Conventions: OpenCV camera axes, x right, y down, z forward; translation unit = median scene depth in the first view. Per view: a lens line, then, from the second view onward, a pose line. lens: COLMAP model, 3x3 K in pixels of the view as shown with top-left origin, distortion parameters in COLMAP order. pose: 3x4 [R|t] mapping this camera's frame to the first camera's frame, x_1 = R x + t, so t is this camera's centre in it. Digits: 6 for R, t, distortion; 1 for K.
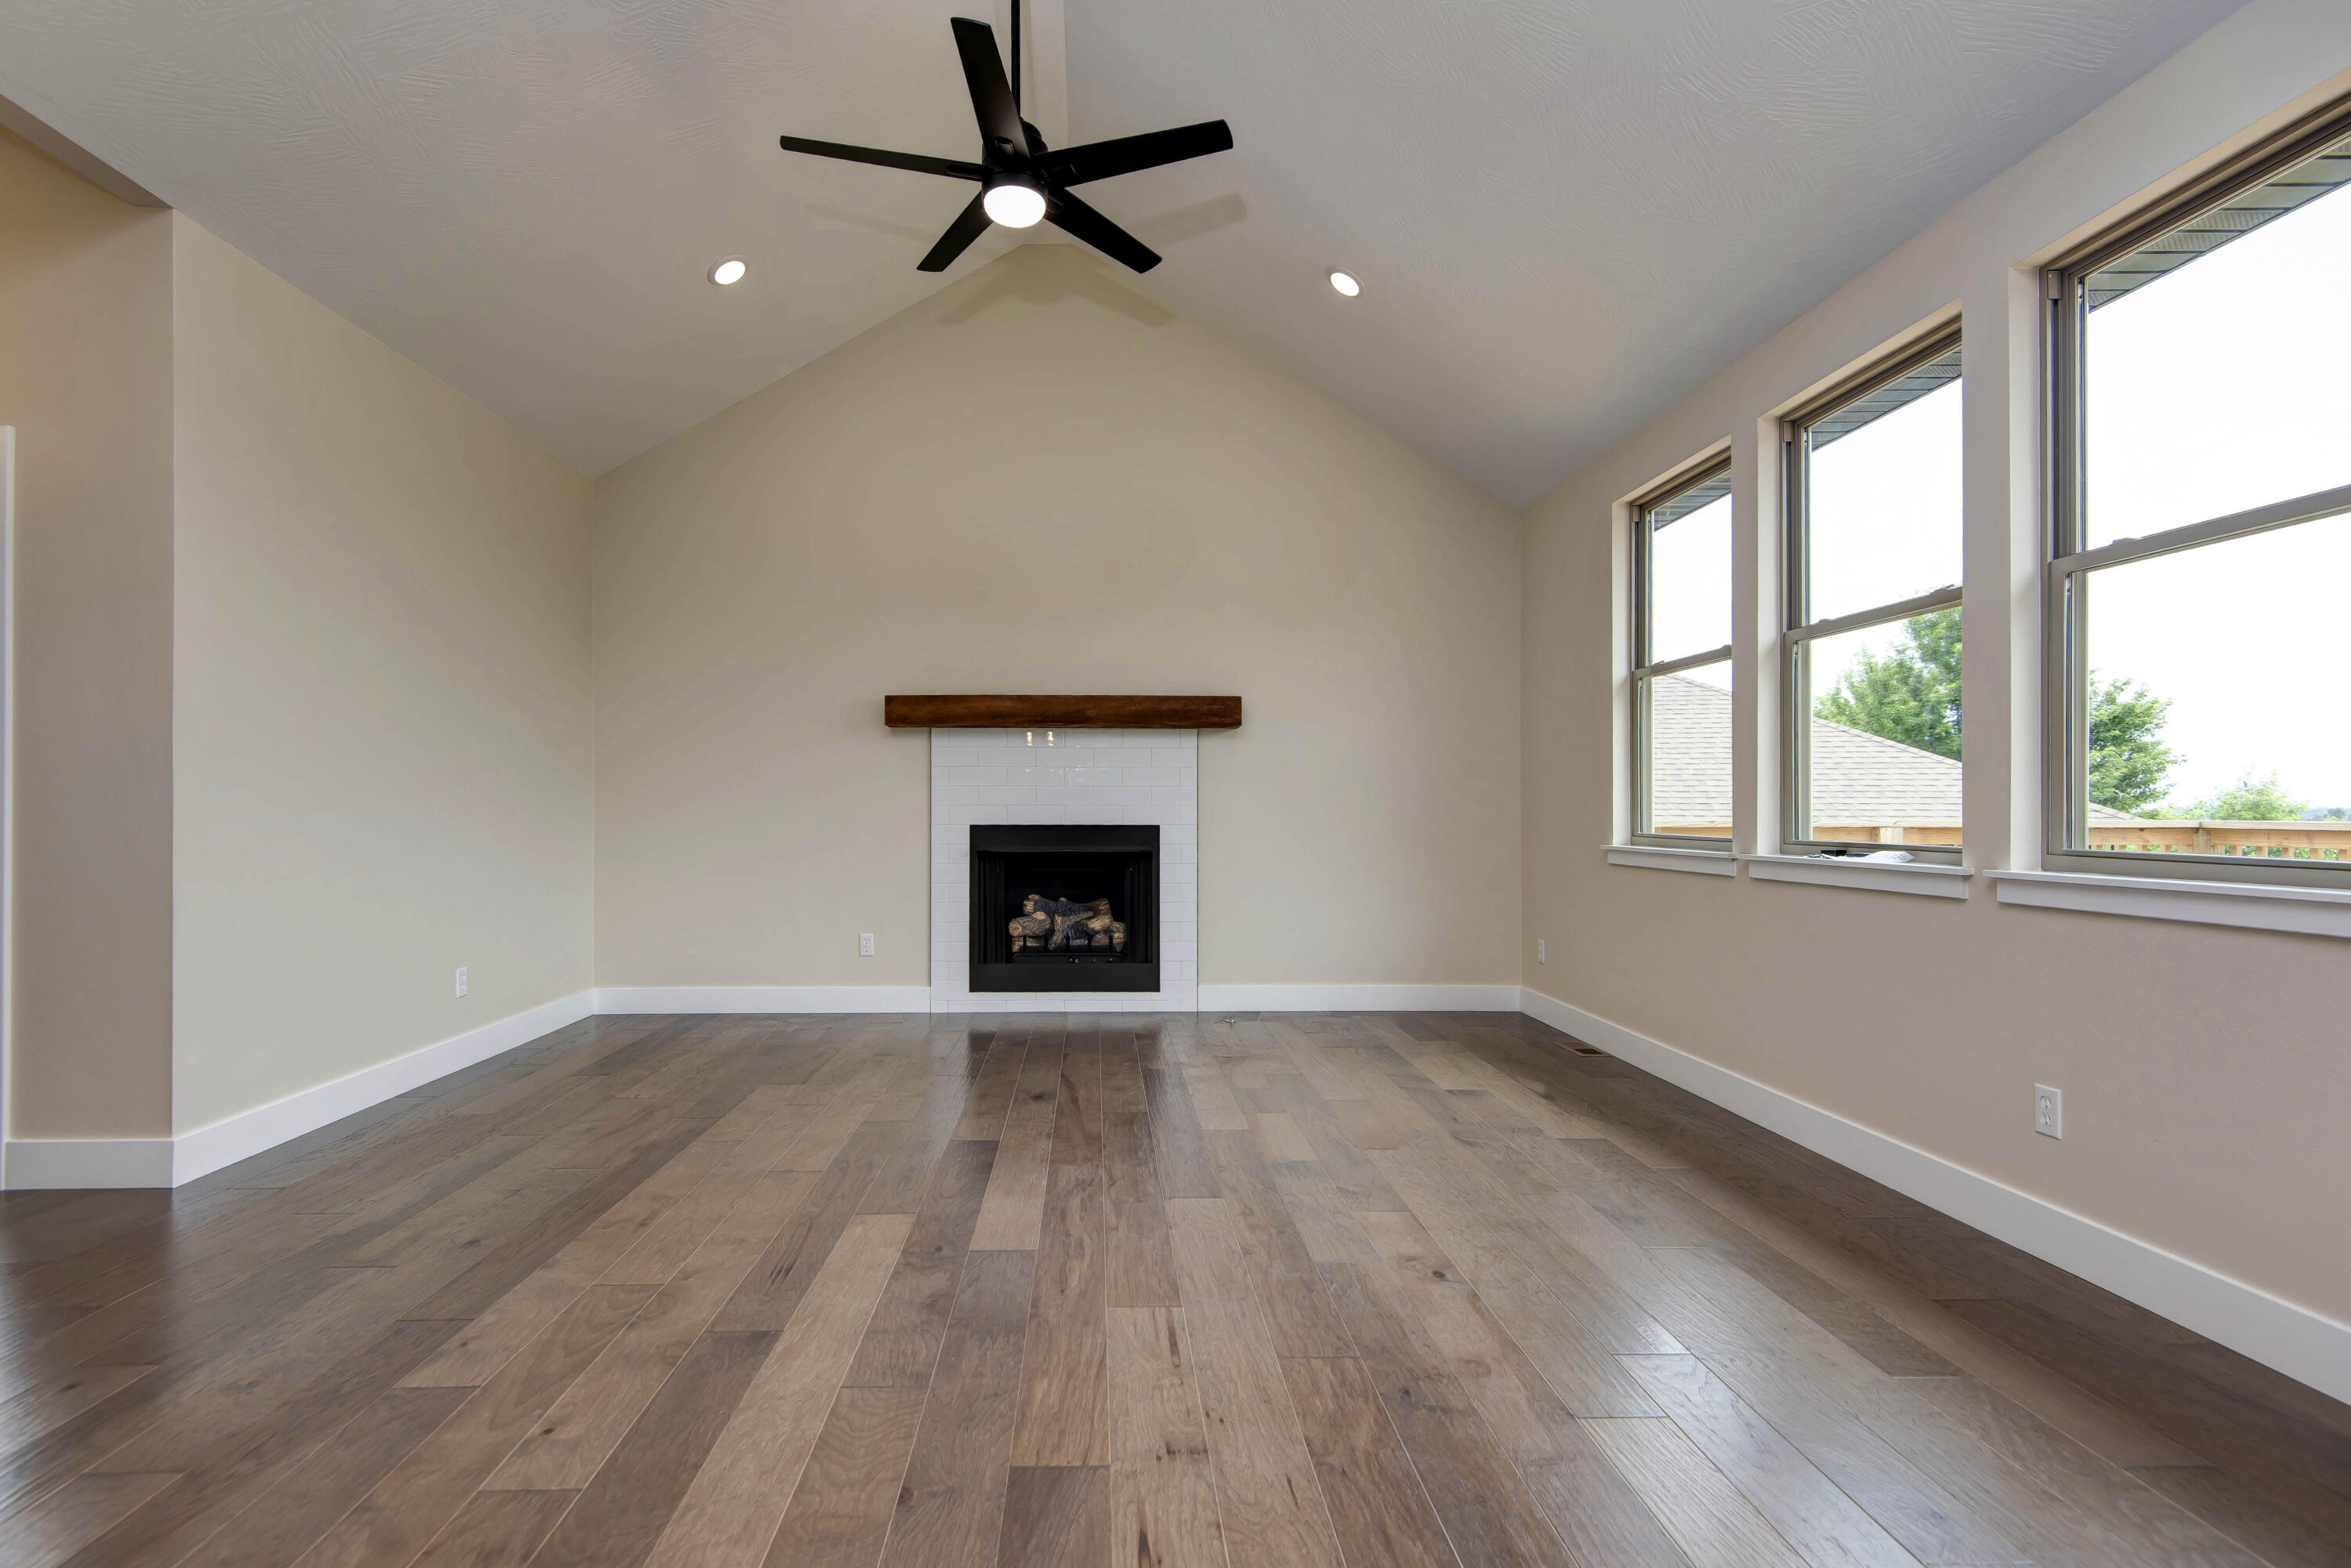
lens RADIAL K [[1089.7, 0, 1137.6], [0, 1089.7, 795.1], [0, 0, 1]] dist [0.031965, 0.000037]
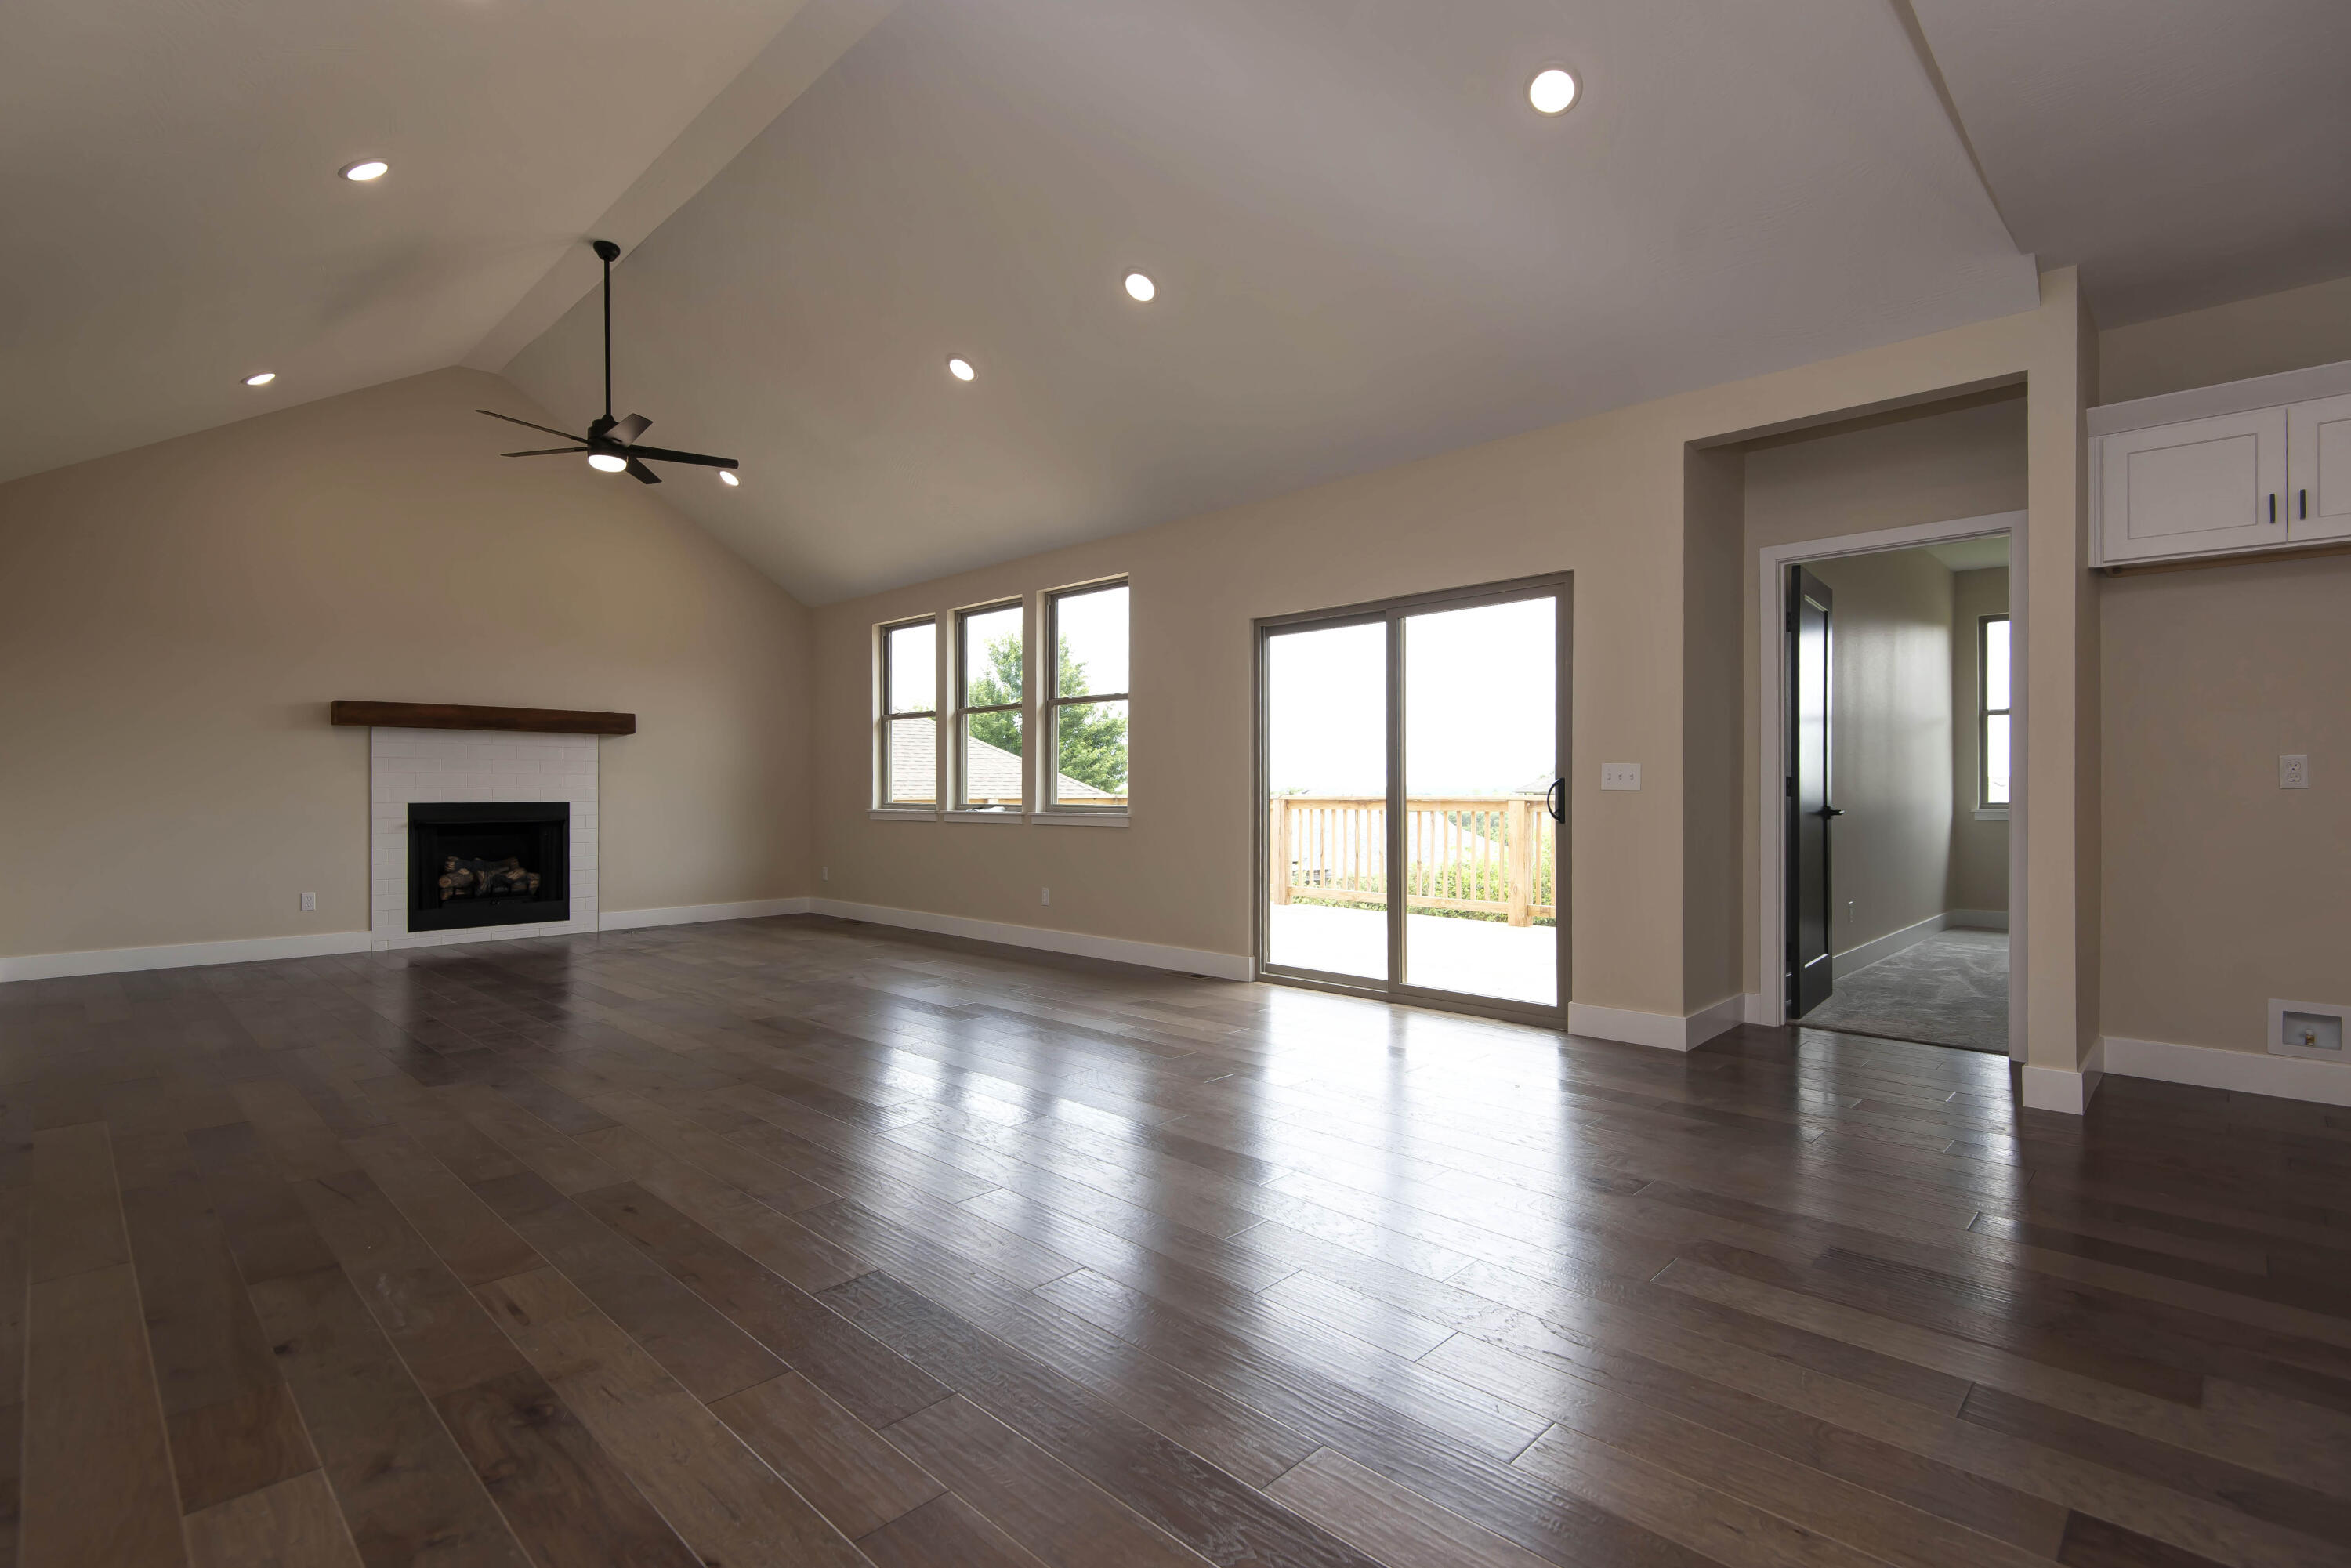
lens RADIAL K [[1089.7, 0, 1137.6], [0, 1089.7, 795.1], [0, 0, 1]] dist [0.031965, 0.000037]
pose [[0.736180, -0.005117, 0.676767, -0.403396], [-0.006500, 0.999872, 0.014630, -0.006797], [-0.676755, -0.015169, 0.736052, -0.546331]]
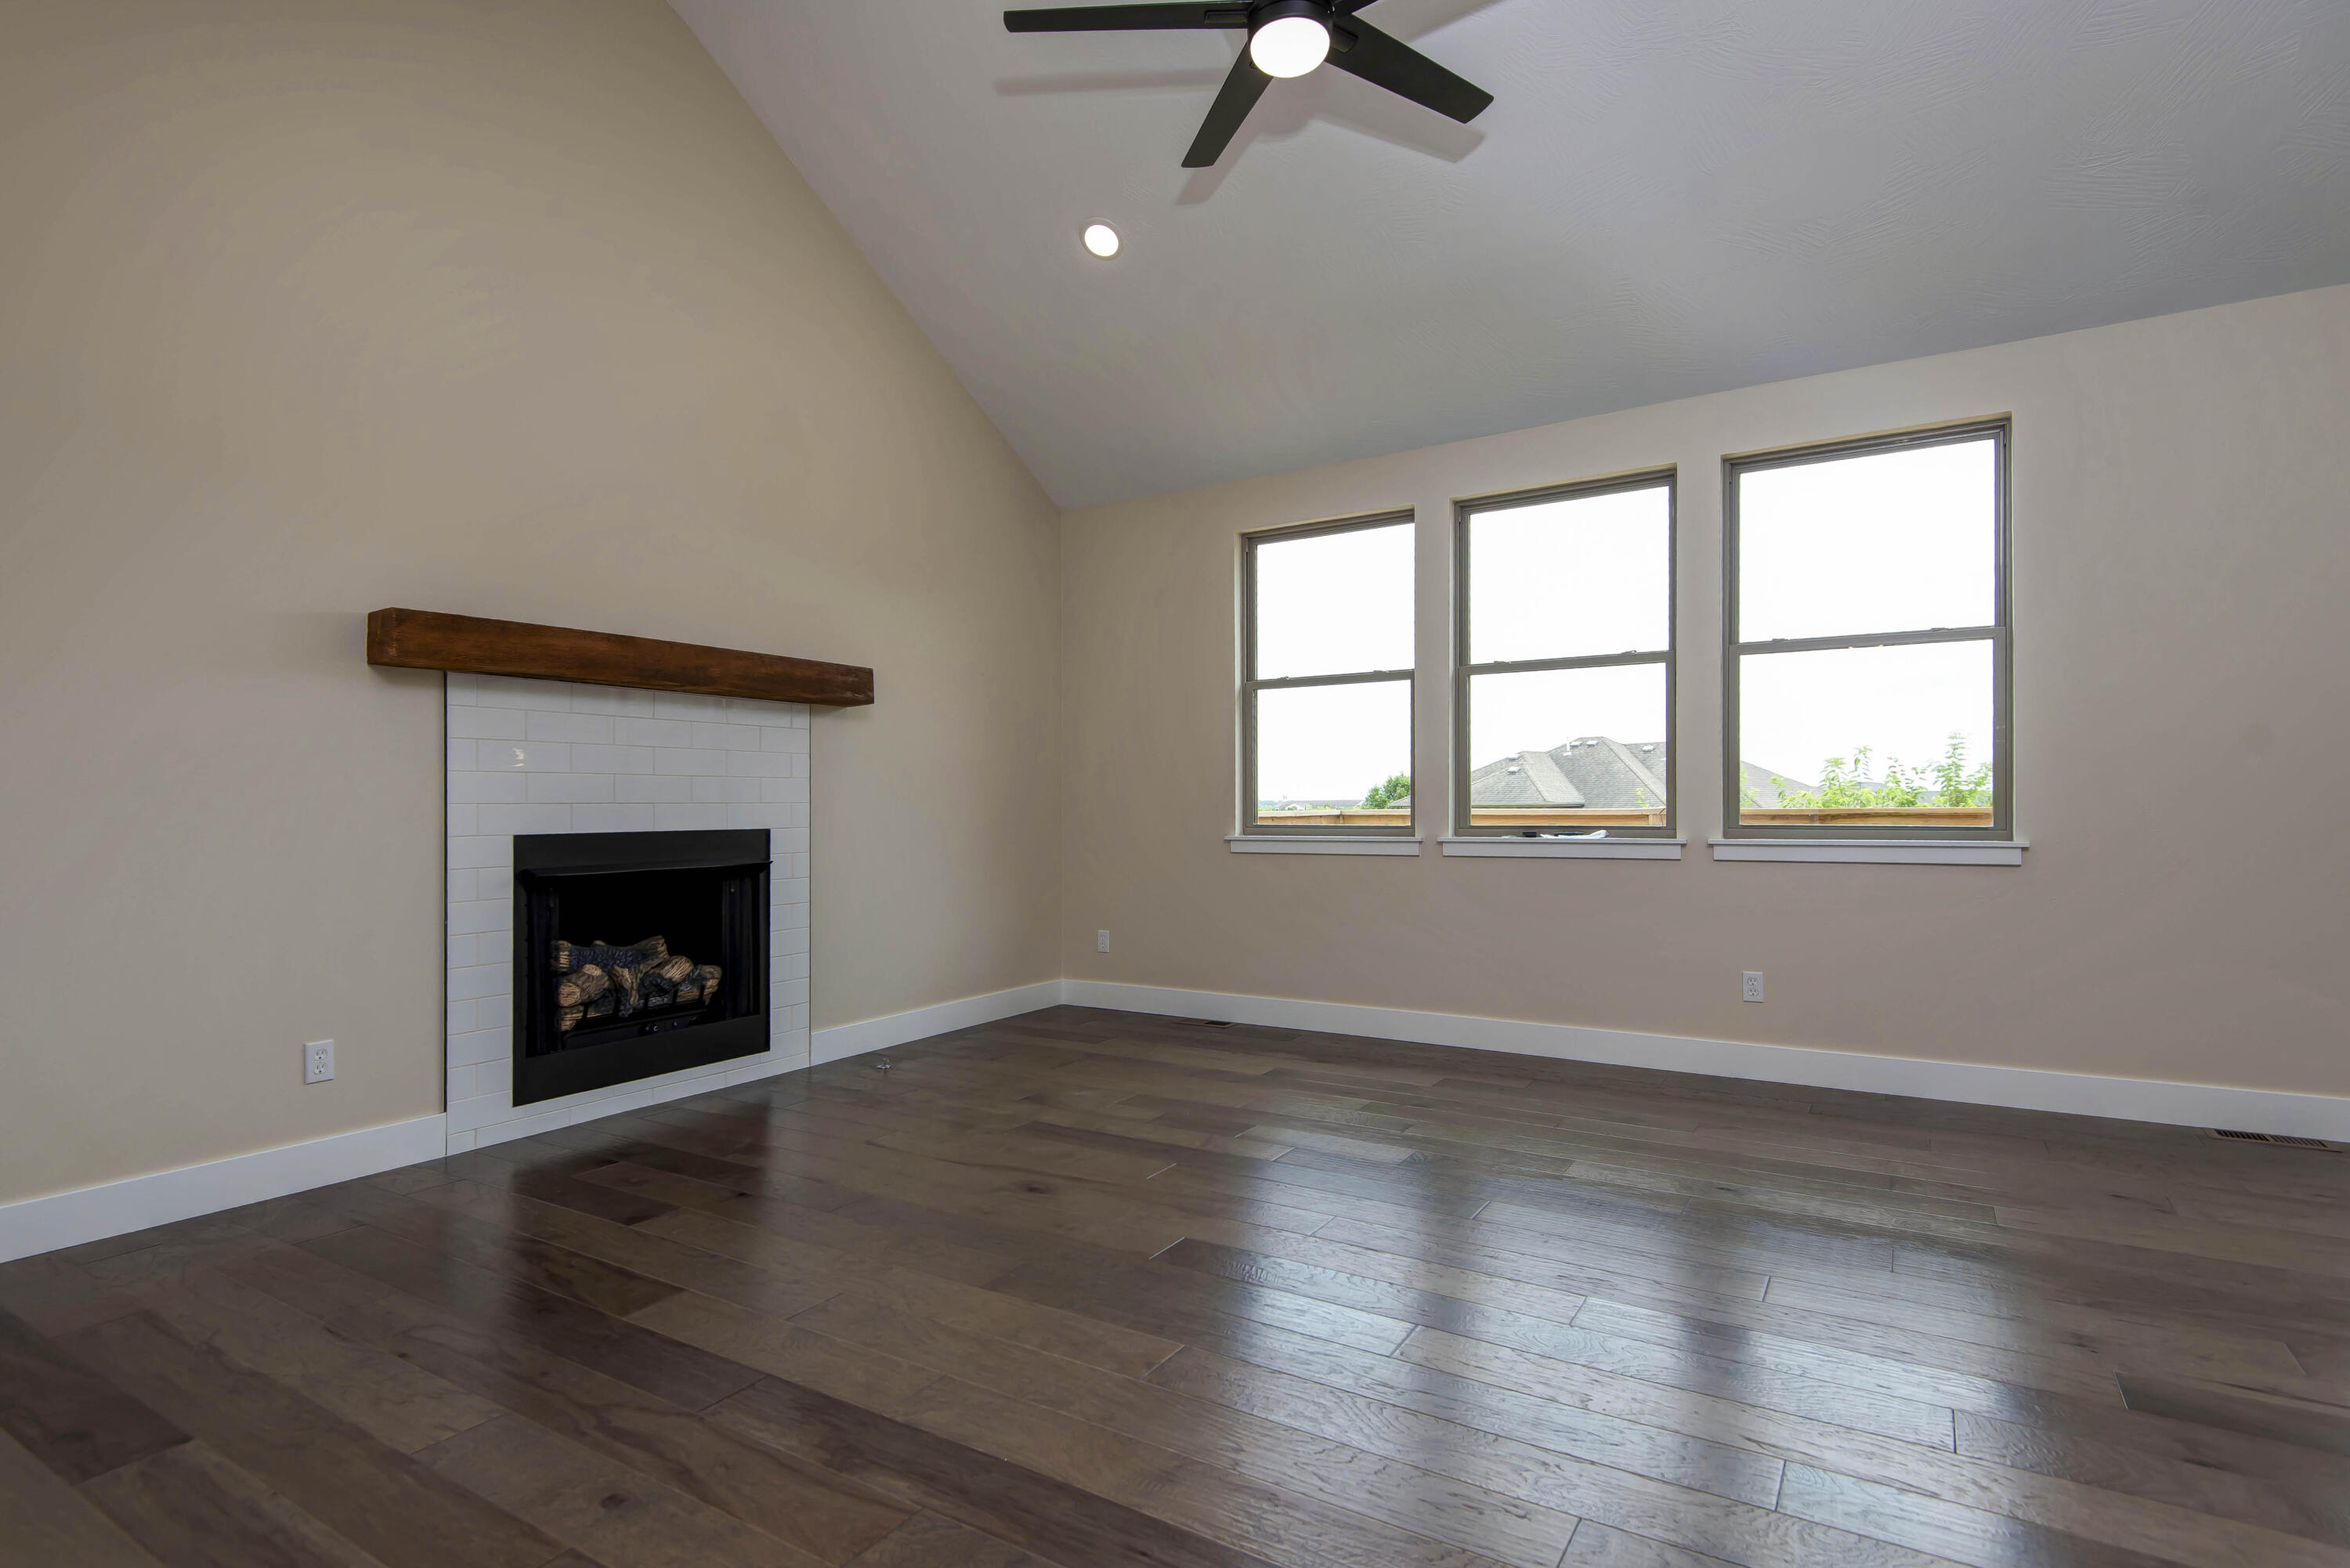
lens RADIAL K [[1137.9, 0, 1157.2], [0, 1137.9, 789.1], [0, 0, 1]] dist [0.025632, -0.000013]
pose [[0.579873, 0.004652, 0.814693, -0.471583], [-0.003073, 0.999989, -0.003523, 0.002186], [-0.814701, -0.000461, 0.579881, 0.327676]]
